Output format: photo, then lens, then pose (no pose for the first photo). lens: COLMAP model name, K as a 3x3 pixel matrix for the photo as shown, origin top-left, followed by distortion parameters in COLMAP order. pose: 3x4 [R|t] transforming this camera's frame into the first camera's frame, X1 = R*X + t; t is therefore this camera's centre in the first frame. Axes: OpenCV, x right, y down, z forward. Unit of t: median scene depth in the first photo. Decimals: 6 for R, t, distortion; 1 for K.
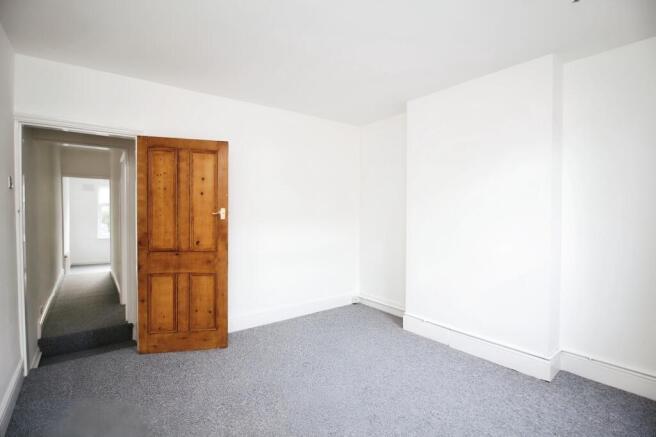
lens RADIAL K [[303.1, 0, 329.8], [0, 303.1, 215.7], [0, 0, 1]] dist [-0.013537, -0.000969]
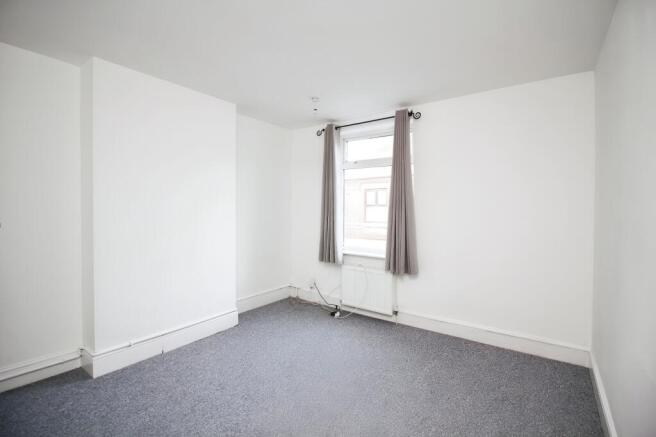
lens RADIAL K [[303.1, 0, 328.5], [0, 303.1, 215.6], [0, 0, 1]] dist [-0.013537, -0.000969]
pose [[-0.275247, -0.021717, 0.961128, -0.326660], [0.007871, 0.999660, 0.024842, -0.007172], [-0.961341, 0.014402, -0.274983, 0.388374]]
